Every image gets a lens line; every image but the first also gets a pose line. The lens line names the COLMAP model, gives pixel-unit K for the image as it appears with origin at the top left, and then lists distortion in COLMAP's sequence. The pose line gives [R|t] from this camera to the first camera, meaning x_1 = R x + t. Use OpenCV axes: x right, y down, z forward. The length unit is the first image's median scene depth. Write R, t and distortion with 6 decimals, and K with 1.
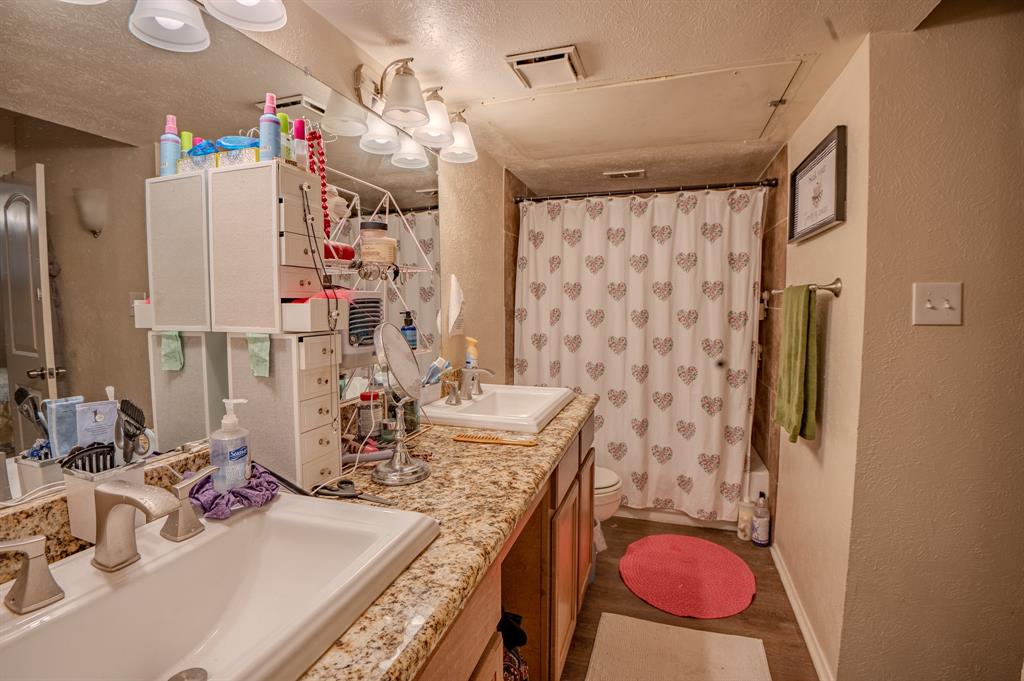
lens RADIAL K [[468.0, 0, 512.7], [0, 468.0, 332.4], [0, 0, 1]] dist [-0.013631, -0.020762]
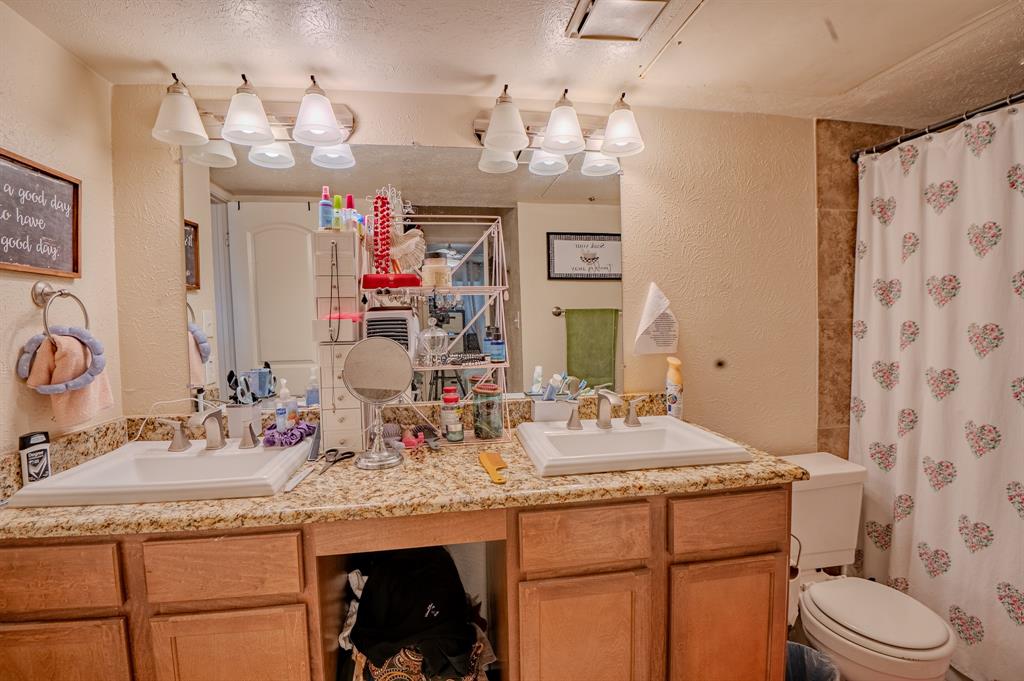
lens RADIAL K [[468.0, 0, 512.7], [0, 468.0, 332.4], [0, 0, 1]] dist [-0.013631, -0.020762]
pose [[0.449994, 0.024160, -0.892705, 0.393484], [-0.039115, 0.999208, 0.007325, -0.021999], [0.892175, 0.031622, 0.450583, 0.296553]]
